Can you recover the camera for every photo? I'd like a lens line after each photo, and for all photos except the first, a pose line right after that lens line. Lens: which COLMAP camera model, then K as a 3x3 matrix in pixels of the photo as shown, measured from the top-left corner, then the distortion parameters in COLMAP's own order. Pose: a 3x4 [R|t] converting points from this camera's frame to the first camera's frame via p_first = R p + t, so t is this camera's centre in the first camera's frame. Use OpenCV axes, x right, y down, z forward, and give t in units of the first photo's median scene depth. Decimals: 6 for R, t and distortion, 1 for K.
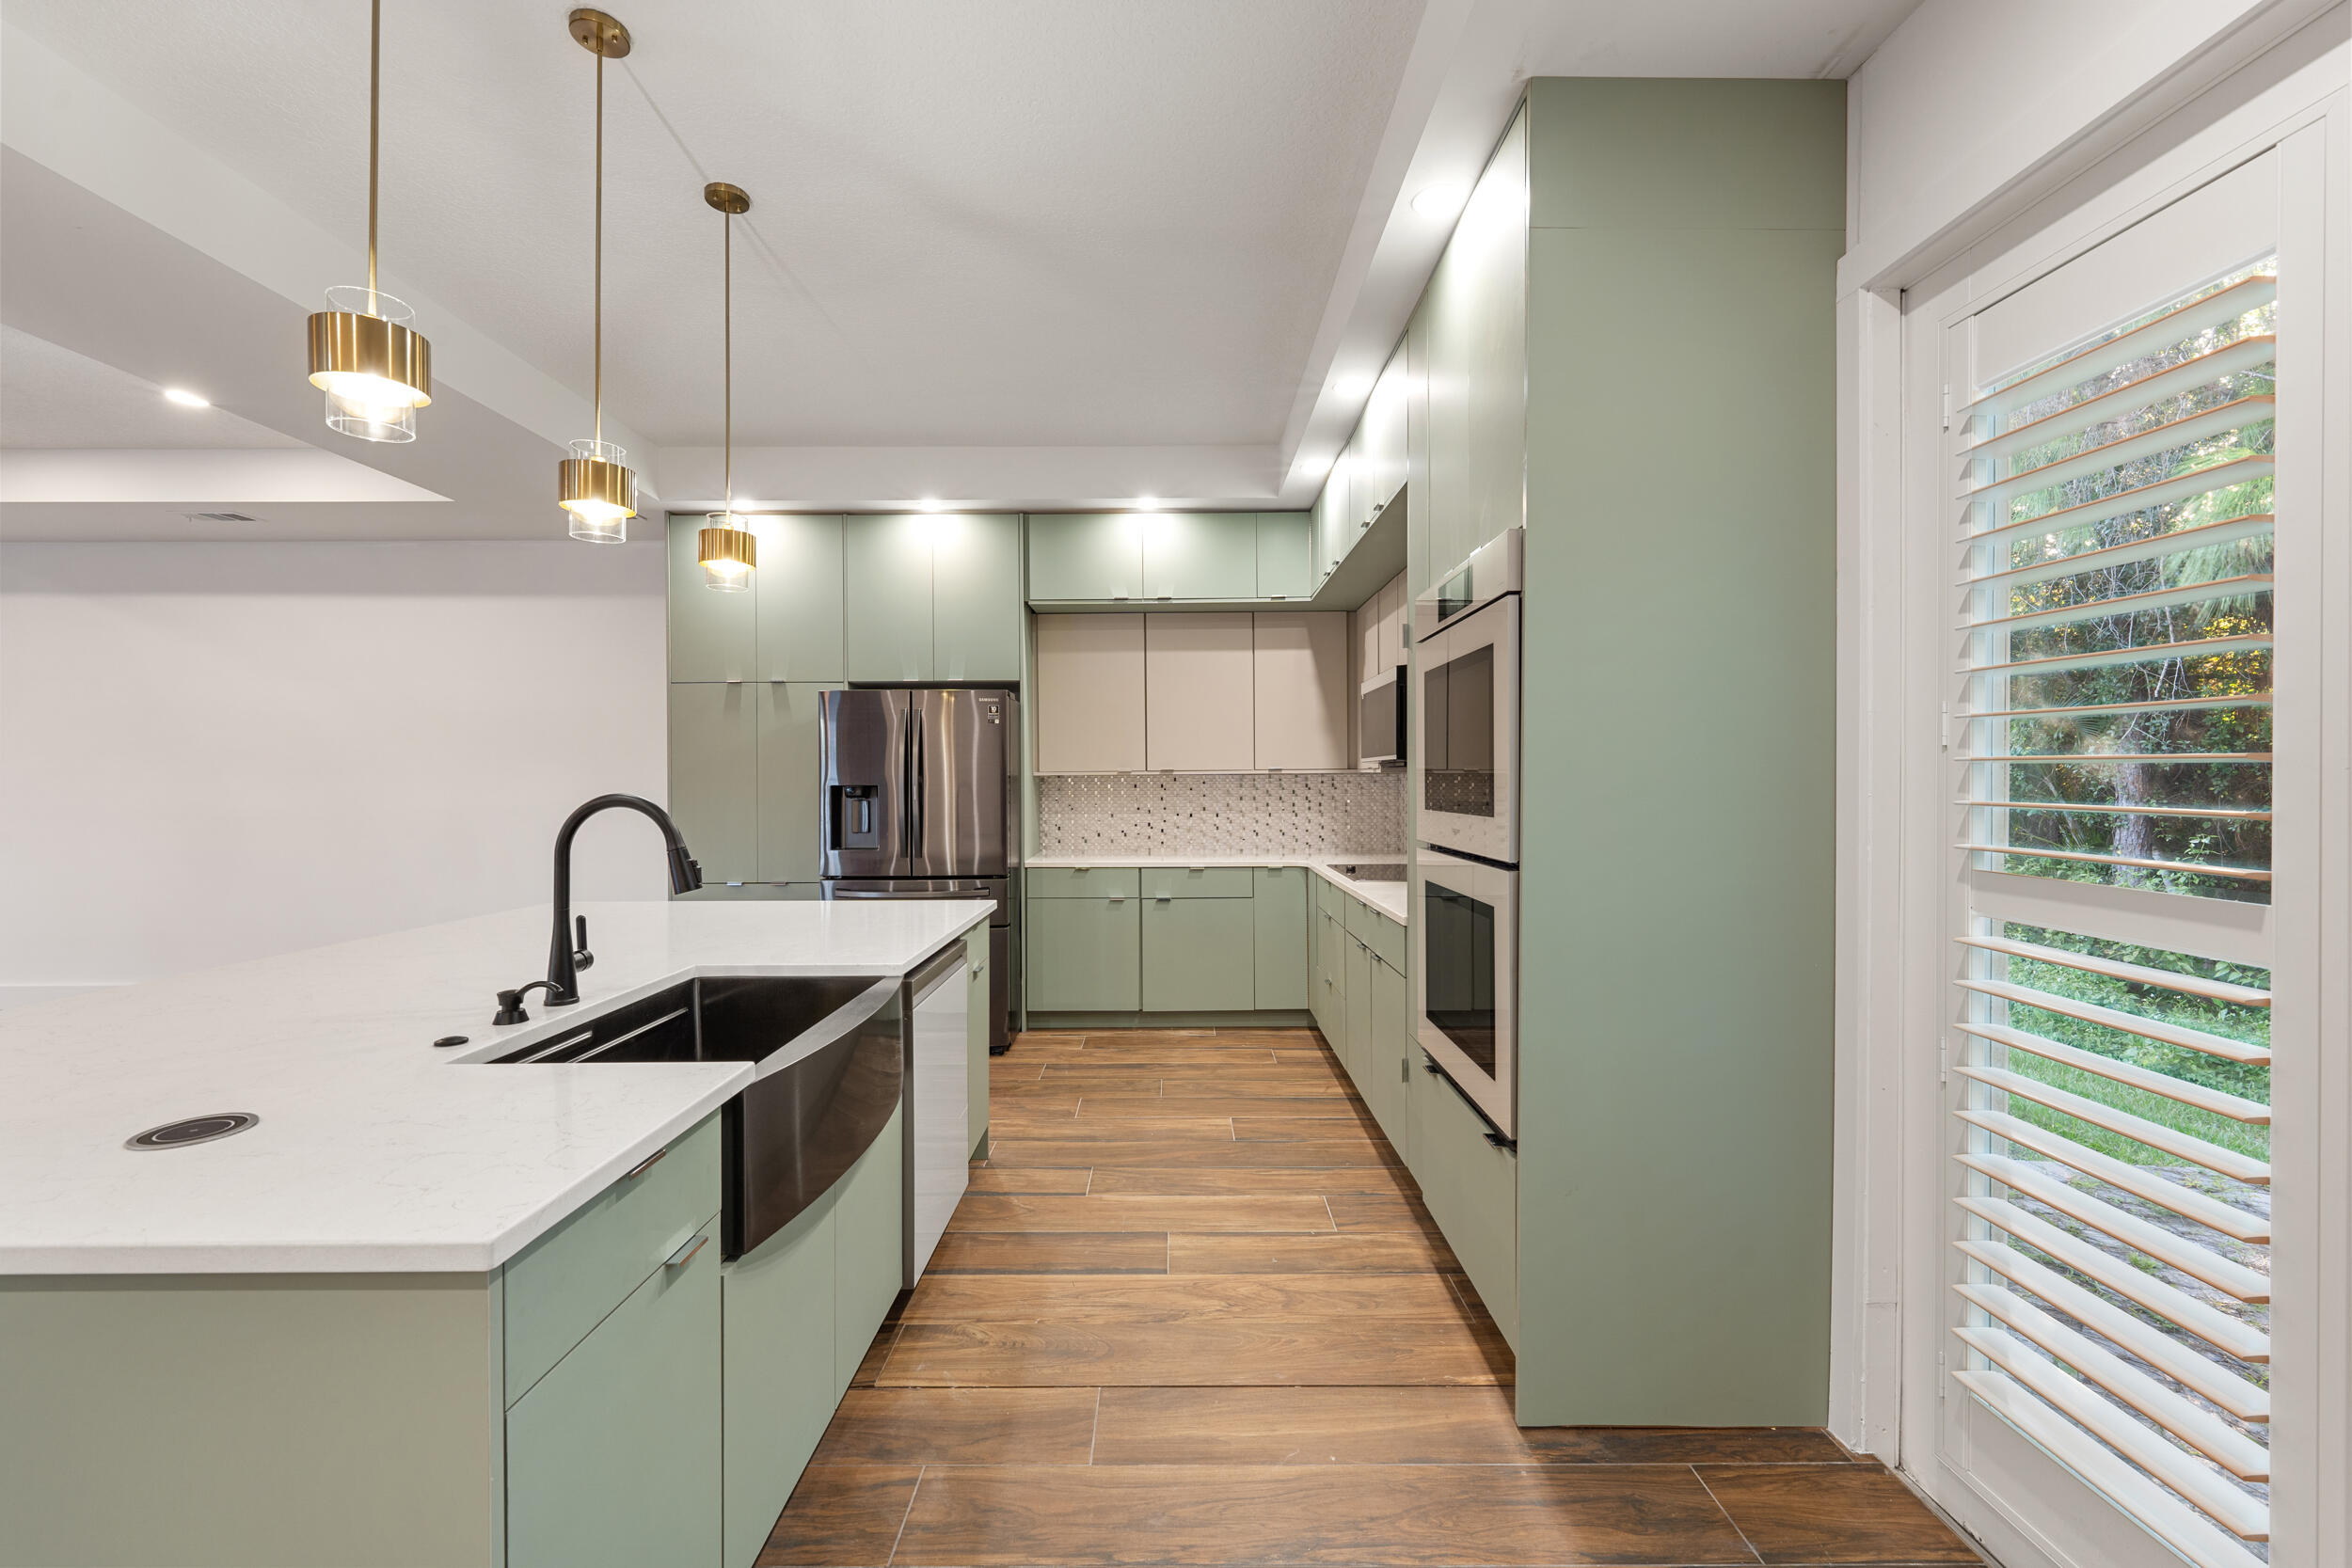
lens RADIAL K [[973.3, 0, 1171.1], [0, 973.3, 781.9], [0, 0, 1]] dist [-0.001049, -0.000343]
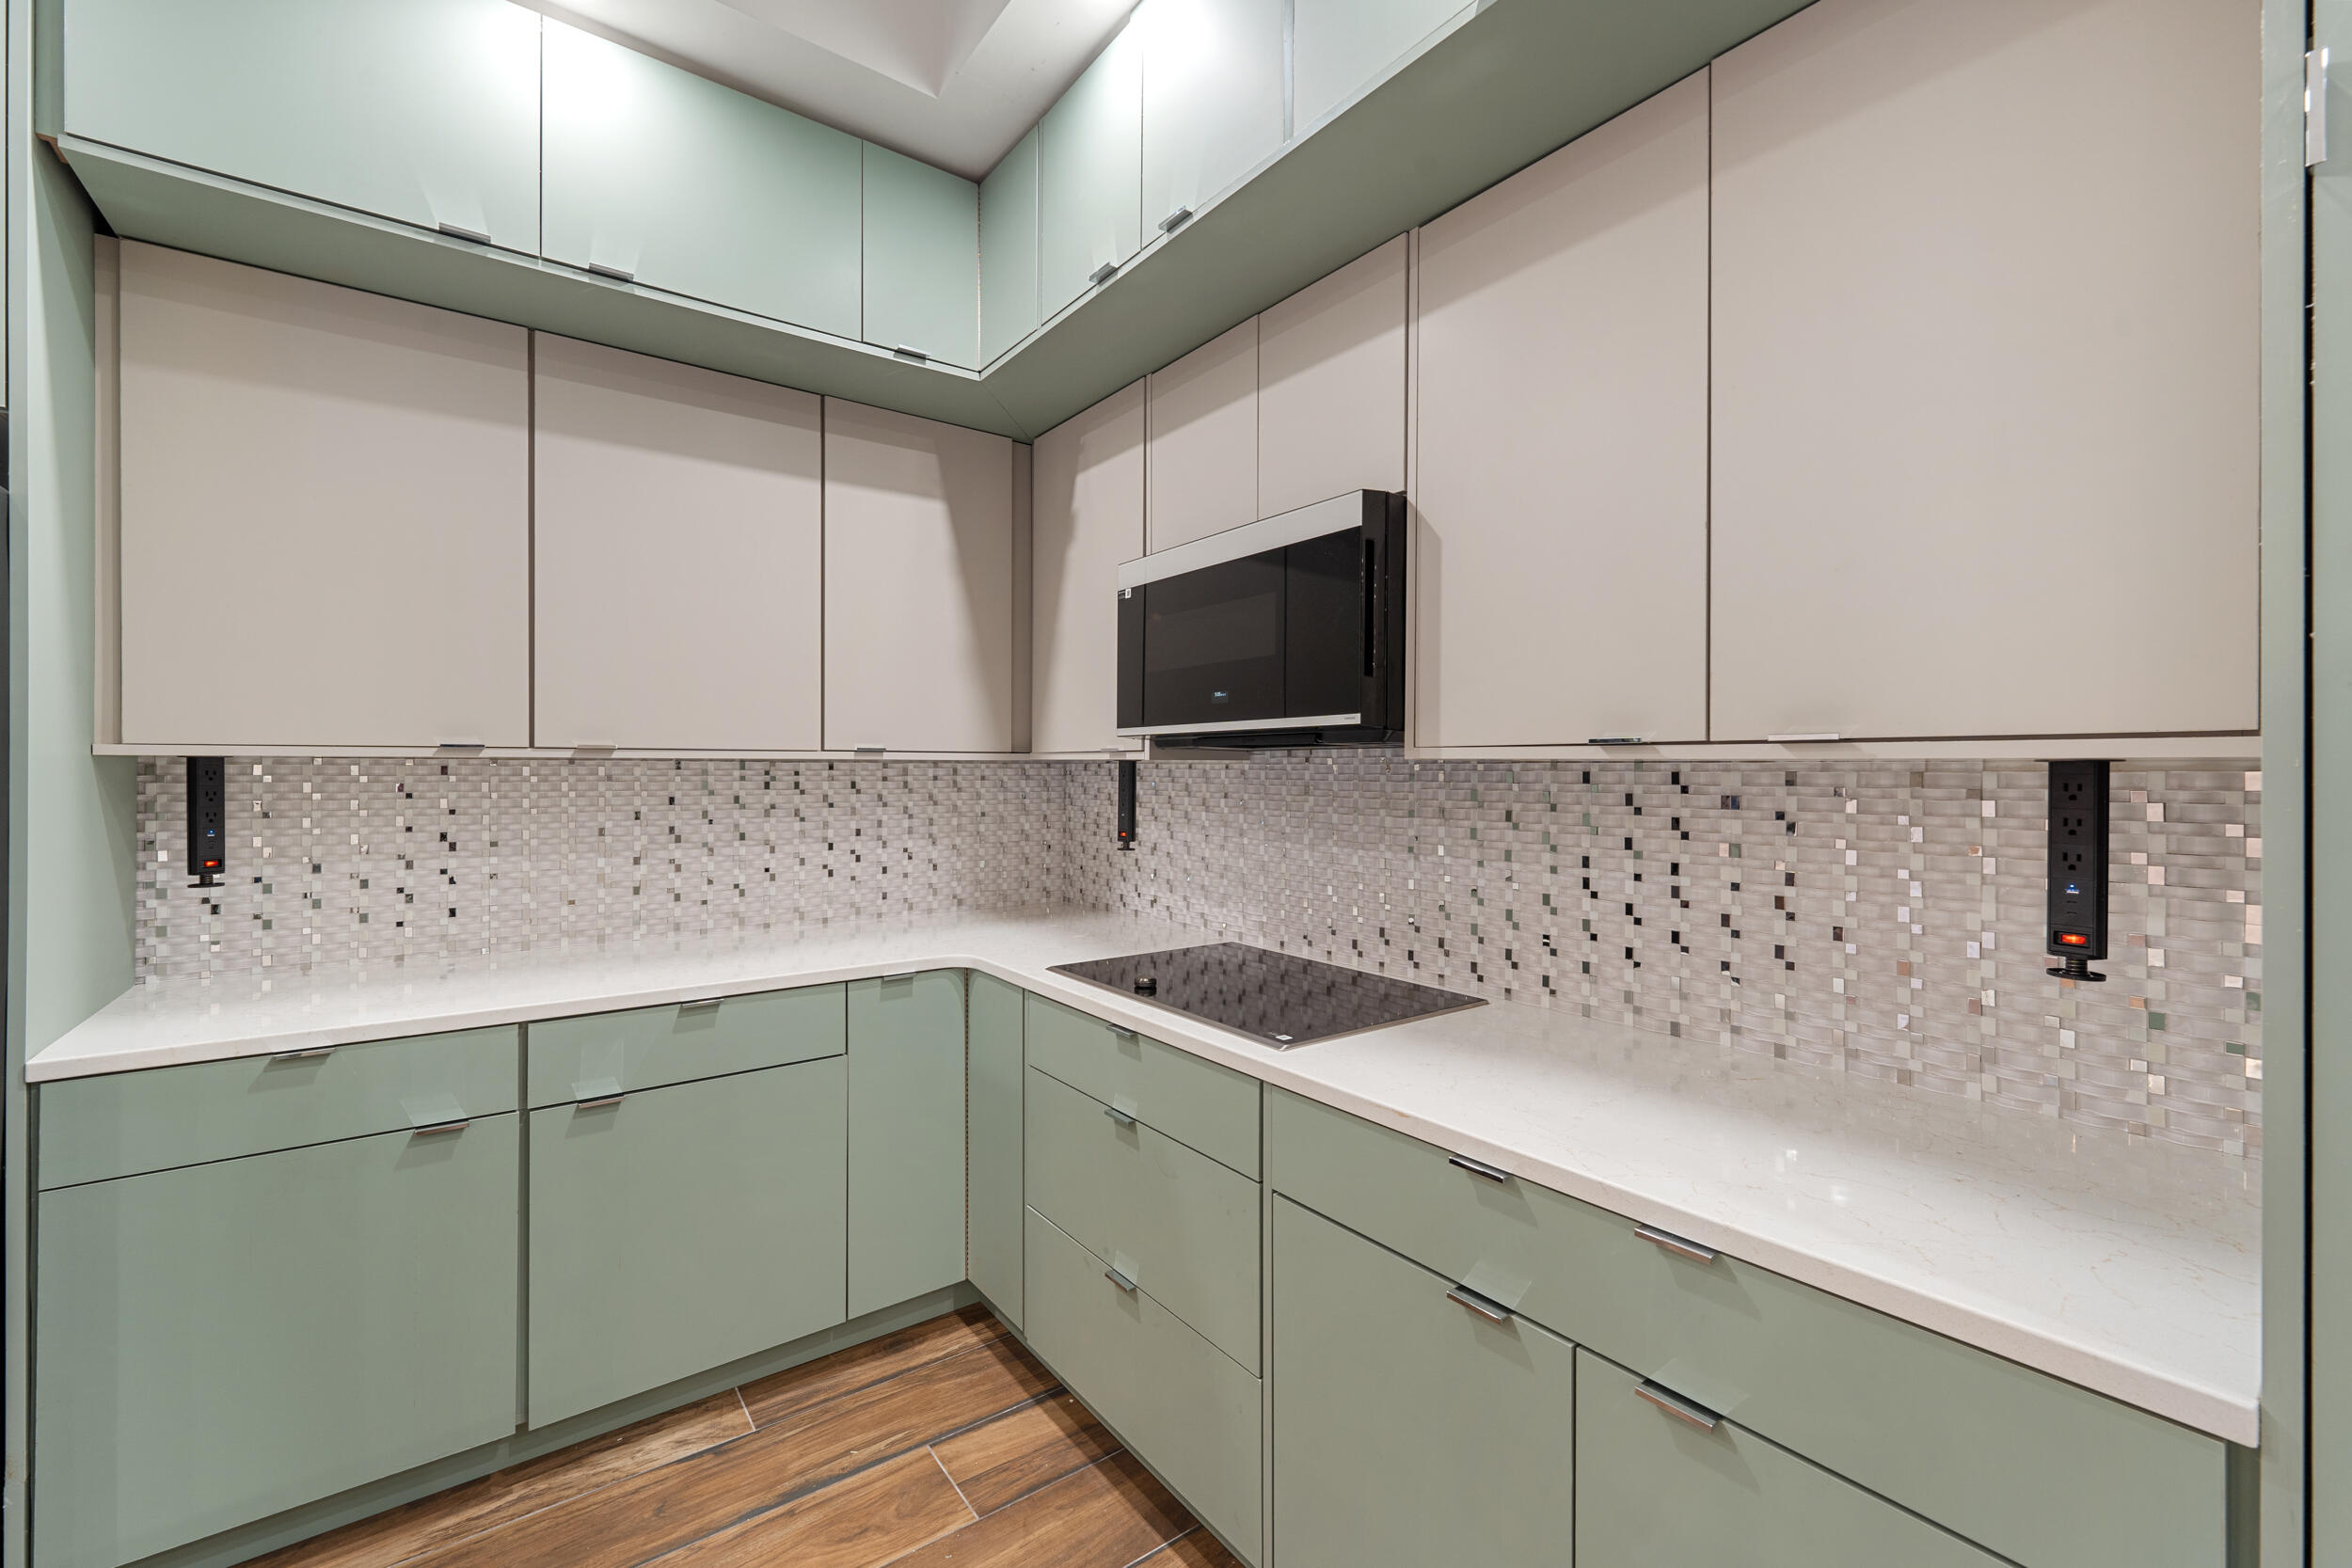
lens RADIAL K [[973.3, 0, 1171.1], [0, 973.3, 781.9], [0, 0, 1]] dist [-0.001049, -0.000343]
pose [[0.808834, 0.004643, 0.588019, -0.048942], [-0.005668, 0.999984, -0.000100, 0.001194], [-0.588010, -0.003252, 0.808847, 0.580041]]
